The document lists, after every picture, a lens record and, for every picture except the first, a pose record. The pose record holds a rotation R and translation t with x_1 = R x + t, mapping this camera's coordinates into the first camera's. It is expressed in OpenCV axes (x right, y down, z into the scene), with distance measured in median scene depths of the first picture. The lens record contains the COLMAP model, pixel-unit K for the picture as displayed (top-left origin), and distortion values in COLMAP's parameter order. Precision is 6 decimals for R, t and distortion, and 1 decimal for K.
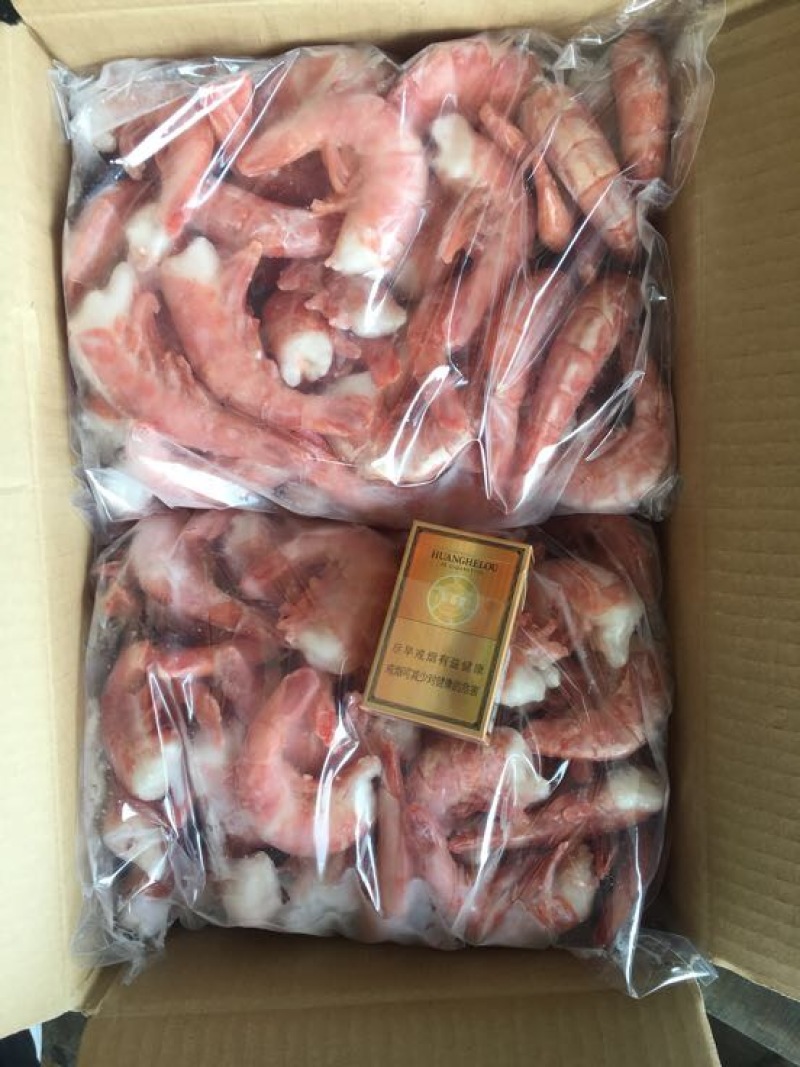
lens RADIAL K [[868.2, 0, 400.0], [0, 868.2, 533.5], [0, 0, 1]] dist [0.061603, -0.105957]
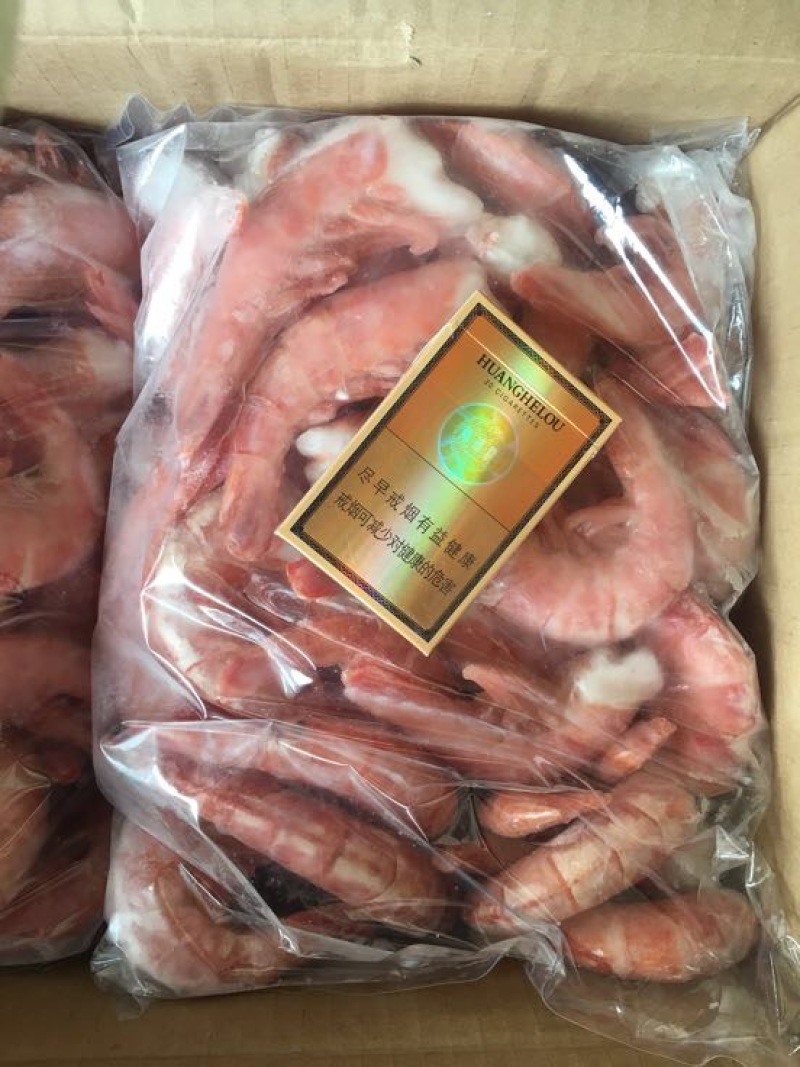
lens RADIAL K [[878.1, 0, 400.0], [0, 878.1, 533.5], [0, 0, 1]] dist [0.071154, -0.120575]
pose [[-0.035732, 0.999046, 0.025088, -0.071528], [-0.990174, -0.031996, -0.136135, -0.157257], [-0.135202, -0.029706, 0.990373, 0.303070]]
